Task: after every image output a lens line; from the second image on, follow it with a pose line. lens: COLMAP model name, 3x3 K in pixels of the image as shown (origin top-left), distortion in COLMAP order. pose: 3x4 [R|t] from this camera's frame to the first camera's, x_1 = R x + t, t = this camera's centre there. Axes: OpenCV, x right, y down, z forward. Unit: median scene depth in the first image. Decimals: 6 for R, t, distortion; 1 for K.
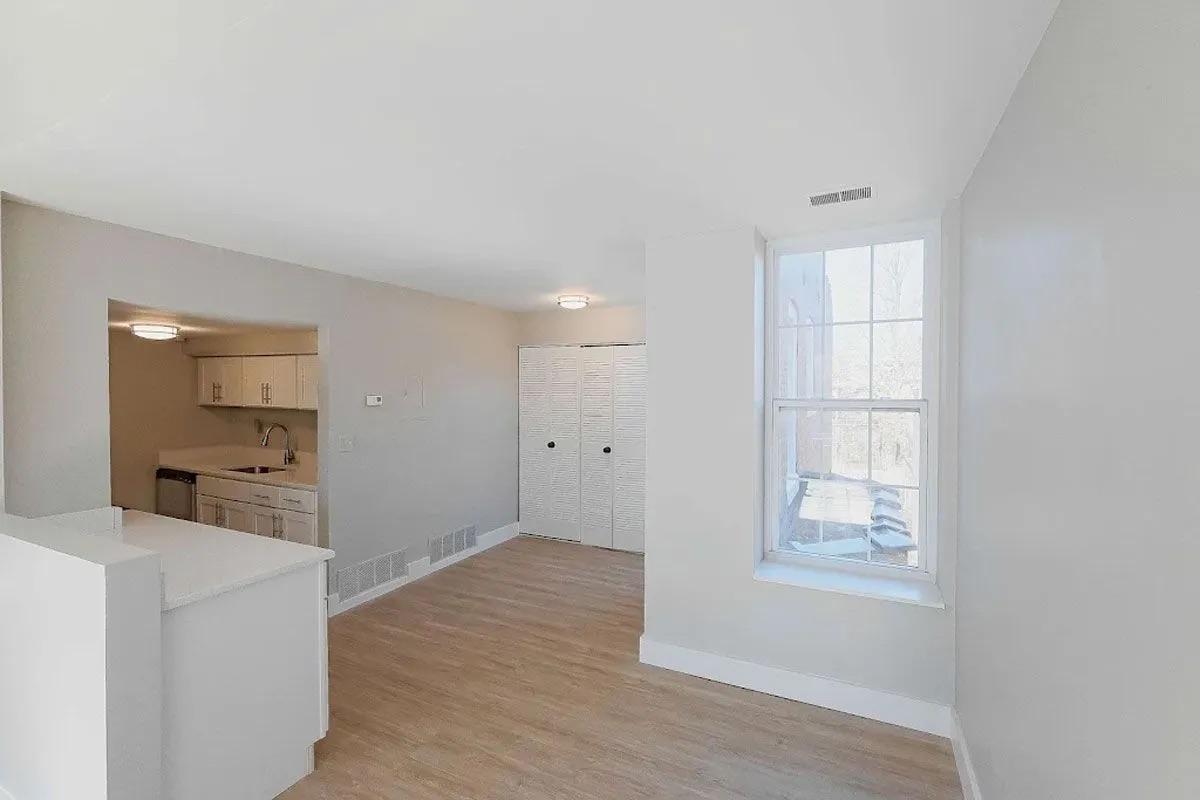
lens RADIAL K [[526.7, 0, 603.5], [0, 526.7, 394.6], [0, 0, 1]] dist [-0.000352, -0.000253]
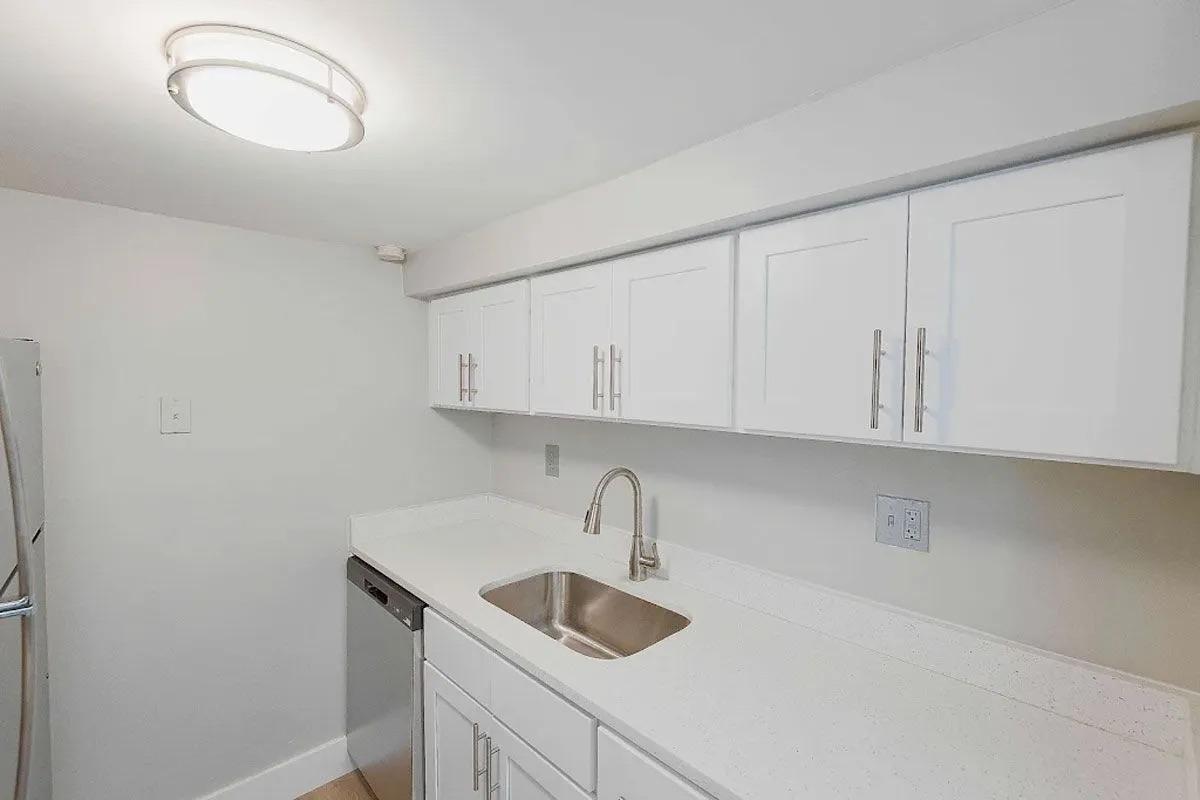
lens RADIAL K [[527.5, 0, 603.5], [0, 527.5, 399.2], [0, 0, 1]] dist [-0.000678, -0.000785]
pose [[0.944408, 0.010878, -0.328597, -0.503883], [-0.008923, 0.999932, 0.007457, 0.008348], [0.328656, -0.004110, 0.944441, 0.652482]]
